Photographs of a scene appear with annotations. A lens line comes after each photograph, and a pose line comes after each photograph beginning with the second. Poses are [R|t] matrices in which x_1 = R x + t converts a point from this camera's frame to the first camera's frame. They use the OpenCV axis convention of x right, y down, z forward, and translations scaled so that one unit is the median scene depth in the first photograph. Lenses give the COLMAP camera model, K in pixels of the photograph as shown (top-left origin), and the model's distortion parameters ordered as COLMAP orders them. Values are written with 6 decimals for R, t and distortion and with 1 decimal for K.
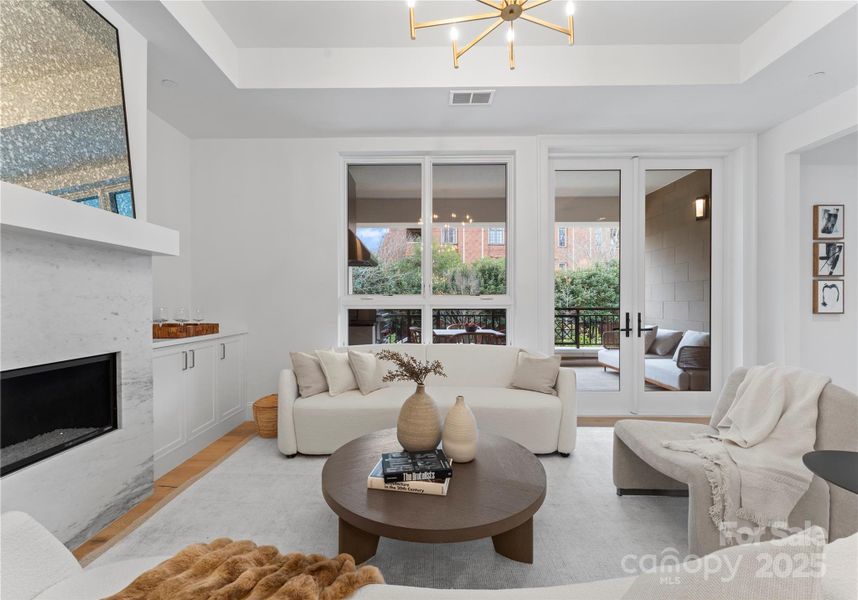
lens RADIAL K [[360.4, 0, 425.7], [0, 360.4, 304.8], [0, 0, 1]] dist [0.002173, 0.000071]
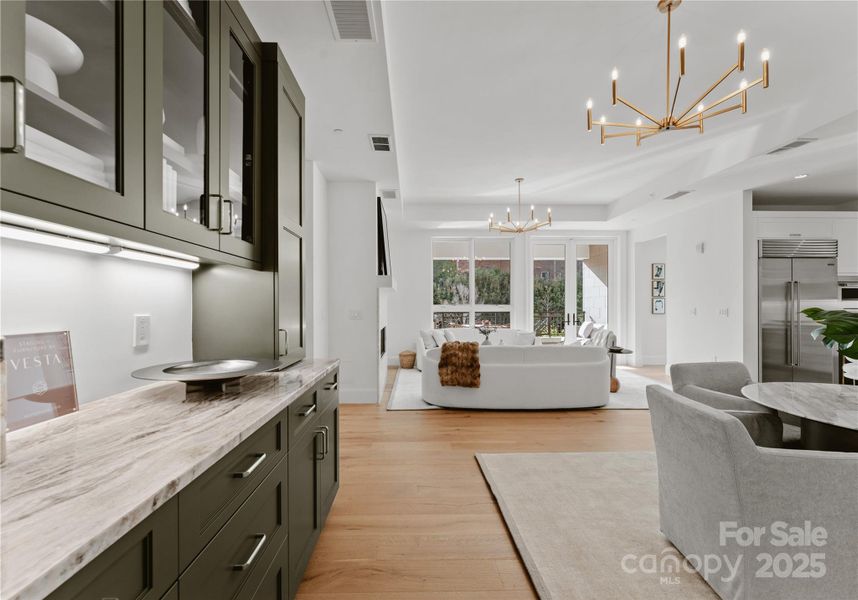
lens RADIAL K [[373.7, 0, 424.8], [0, 373.7, 305.7], [0, 0, 1]] dist [0.001296, -0.000436]
pose [[0.998920, 0.001264, 0.046446, -0.385864], [-0.000827, 0.999955, -0.009428, -0.001852], [-0.046456, 0.009380, 0.998876, -1.171677]]
